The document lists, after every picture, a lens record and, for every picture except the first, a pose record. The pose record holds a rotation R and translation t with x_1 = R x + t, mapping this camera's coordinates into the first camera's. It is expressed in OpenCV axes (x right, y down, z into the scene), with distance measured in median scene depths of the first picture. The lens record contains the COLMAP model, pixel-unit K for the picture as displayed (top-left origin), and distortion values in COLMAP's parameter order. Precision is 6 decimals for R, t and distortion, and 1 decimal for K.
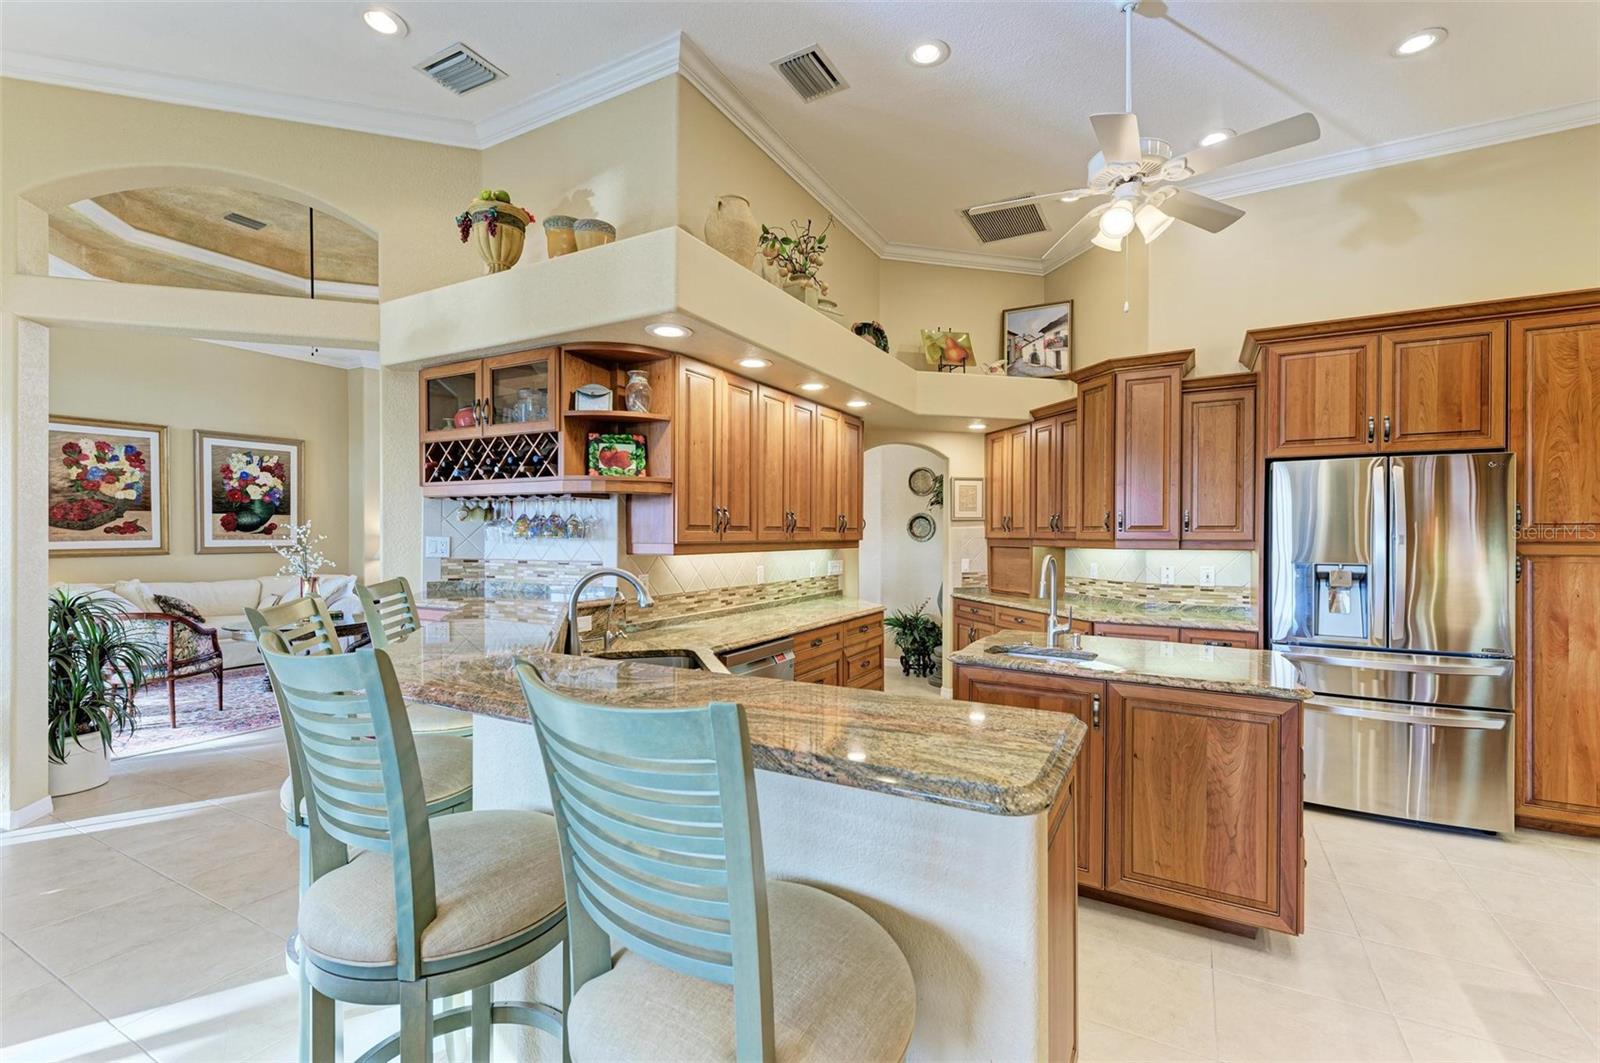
lens RADIAL K [[706.9, 0, 795.9], [0, 706.9, 538.4], [0, 0, 1]] dist [0.026935, -0.010871]
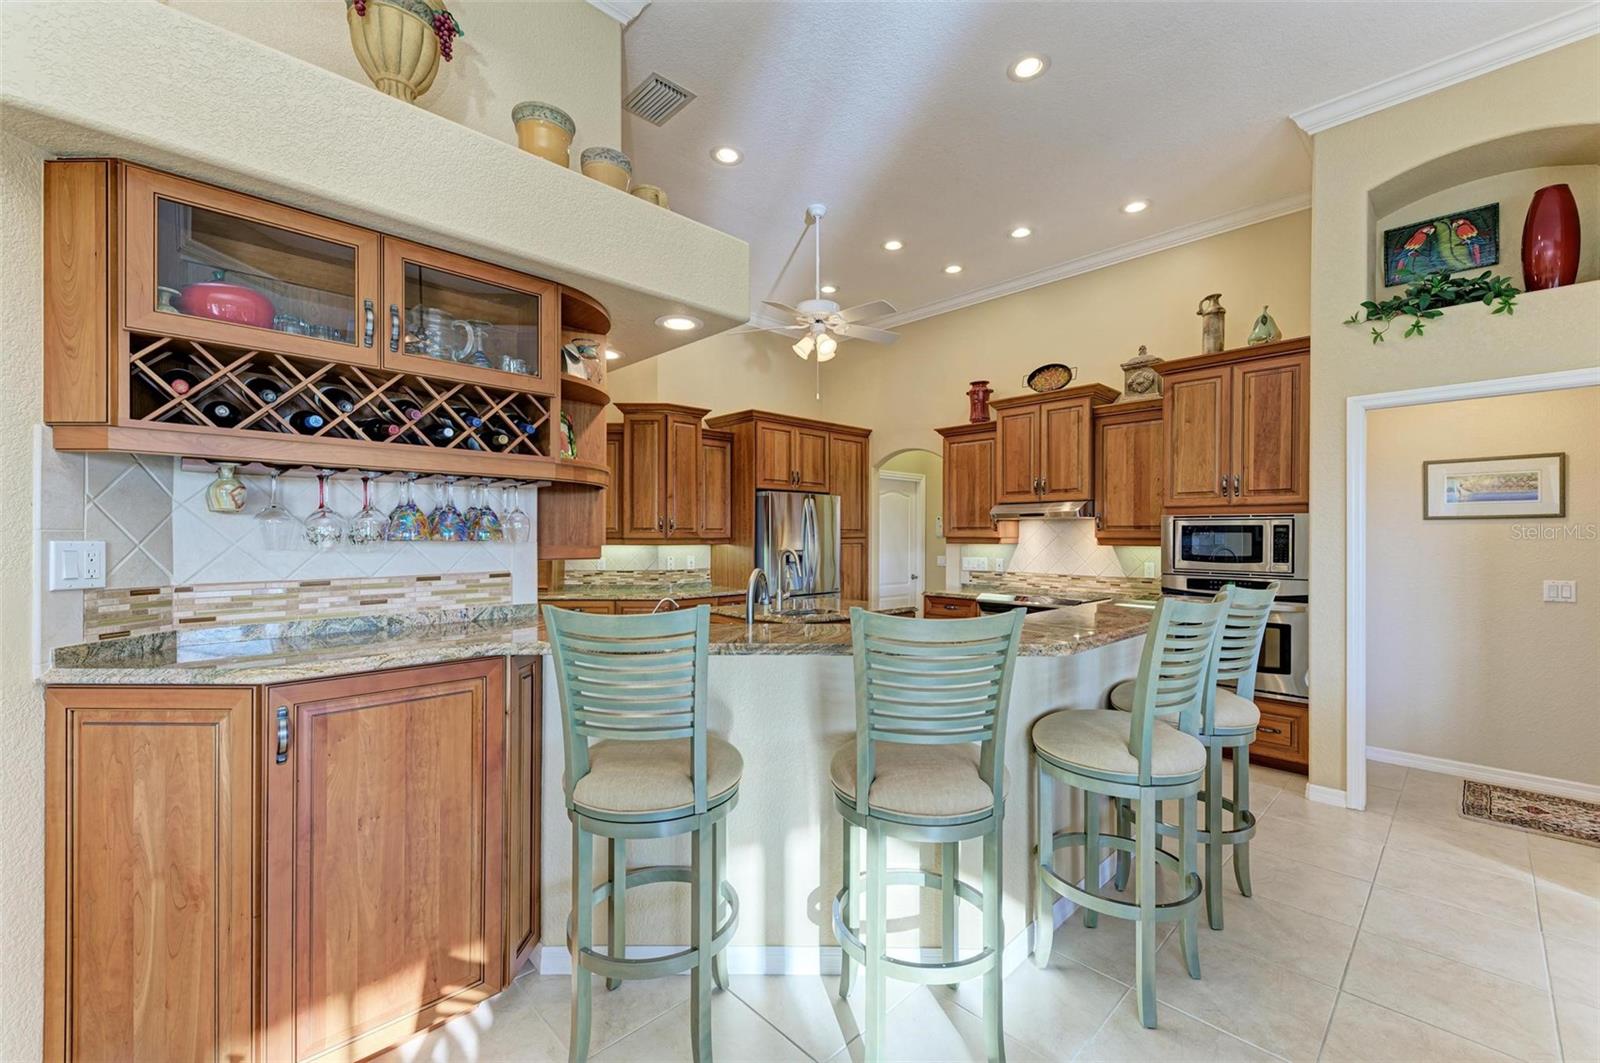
lens RADIAL K [[658.7, 0, 815.8], [0, 658.7, 535.2], [0, 0, 1]] dist [0.043199, -0.010346]
pose [[0.266338, -0.002311, 0.963877, -0.876797], [0.004893, 0.999987, 0.001045, -0.004761], [-0.963867, 0.004438, 0.266346, 0.510953]]
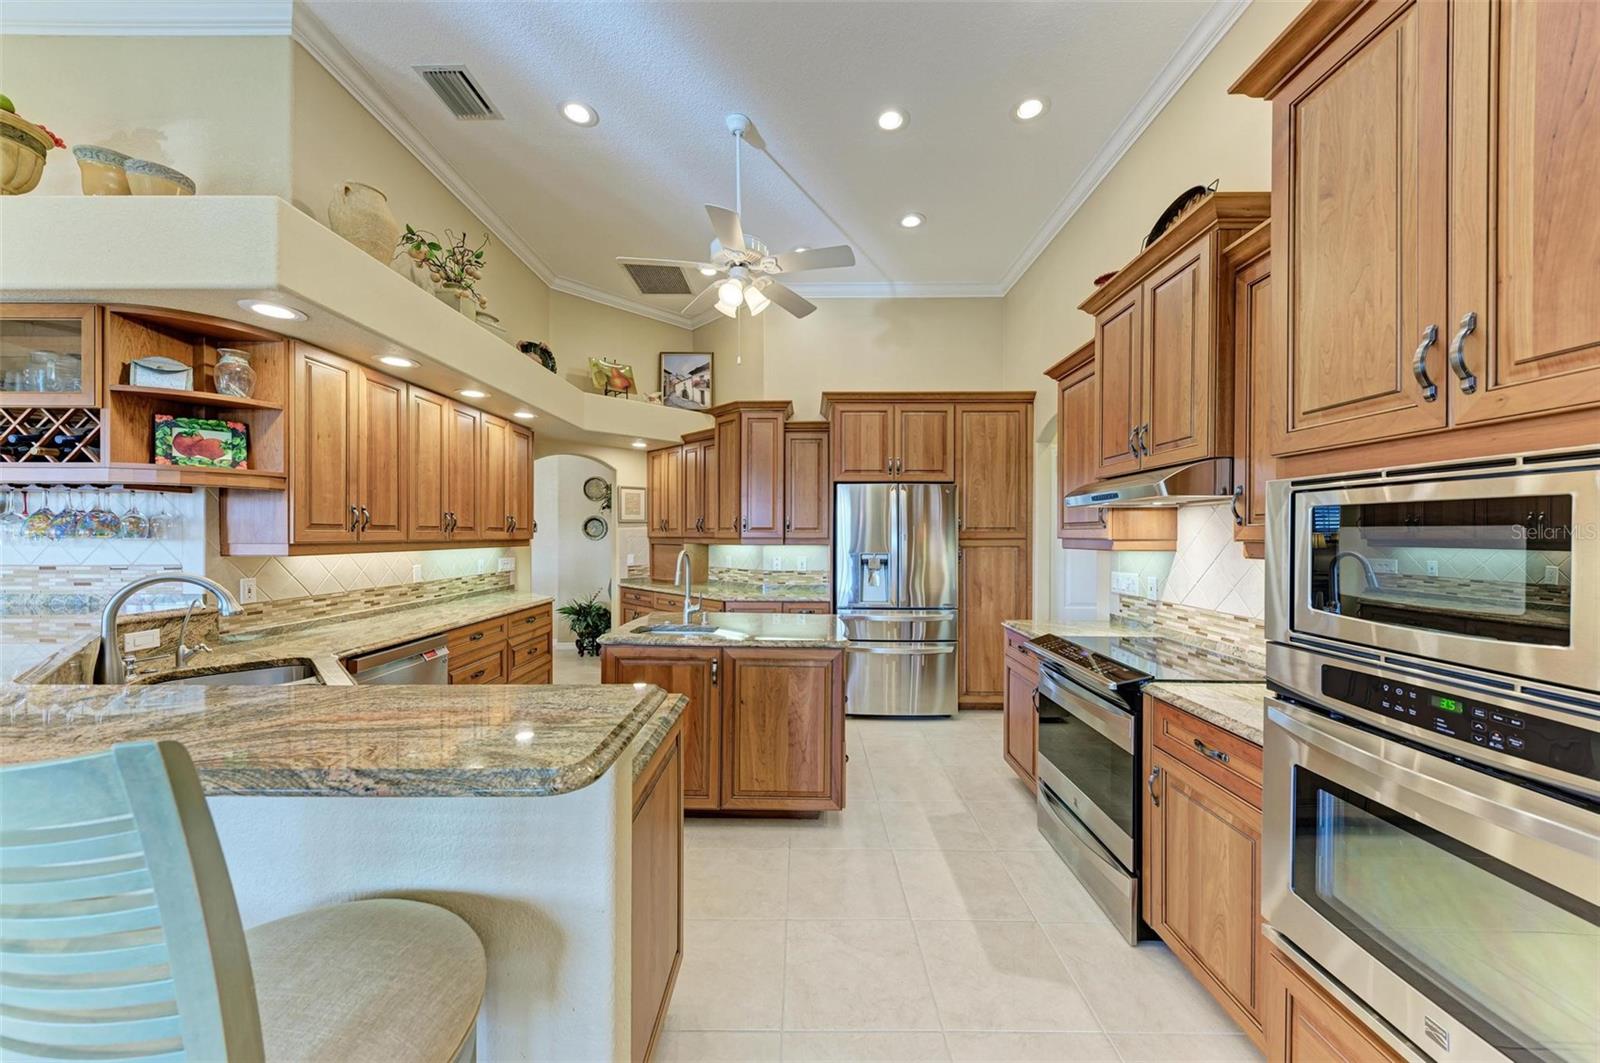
lens RADIAL K [[570.8, 0, 806.7], [0, 570.8, 538.2], [0, 0, 1]] dist [0.019546, -0.006115]
pose [[0.874166, -0.003049, 0.485618, 0.050618], [0.002354, 0.999995, 0.002041, 0.000342], [-0.485622, -0.000641, 0.874169, 0.013685]]
